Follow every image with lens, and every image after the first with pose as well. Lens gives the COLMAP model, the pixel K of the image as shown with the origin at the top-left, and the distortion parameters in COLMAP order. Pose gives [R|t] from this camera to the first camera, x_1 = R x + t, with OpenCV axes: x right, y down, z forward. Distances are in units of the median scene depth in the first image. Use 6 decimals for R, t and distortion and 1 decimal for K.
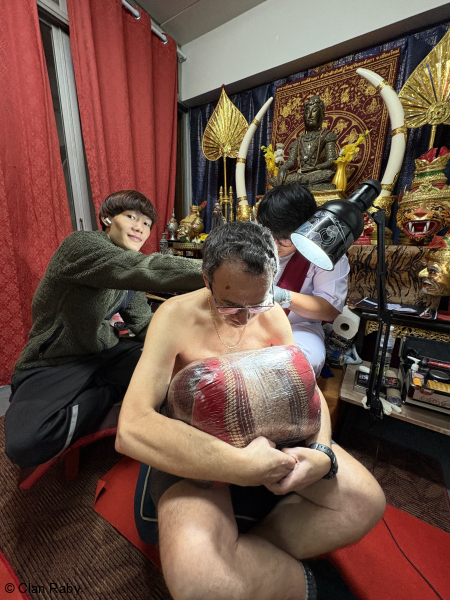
lens RADIAL K [[245.0, 0, 225.0], [0, 245.0, 300.0], [0, 0, 1]] dist [-0.010502, 0.000098]
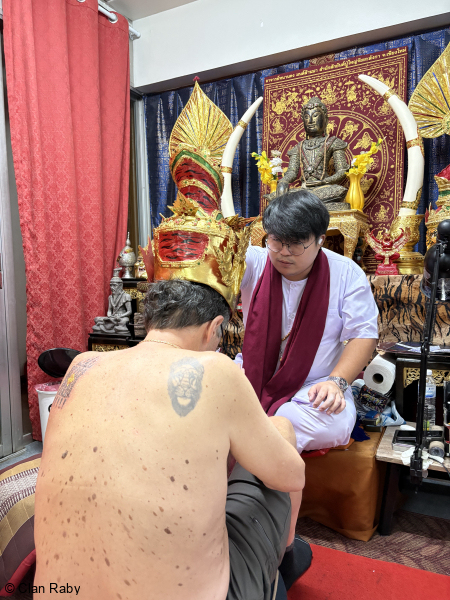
lens RADIAL K [[483.6, 0, 225.0], [0, 483.6, 300.0], [0, 0, 1]] dist [-0.004311, -0.012335]
pose [[0.994074, -0.044151, 0.099339, -0.112488], [0.061285, 0.982362, -0.176663, 0.085863], [-0.089787, 0.181704, 0.979246, -0.415240]]
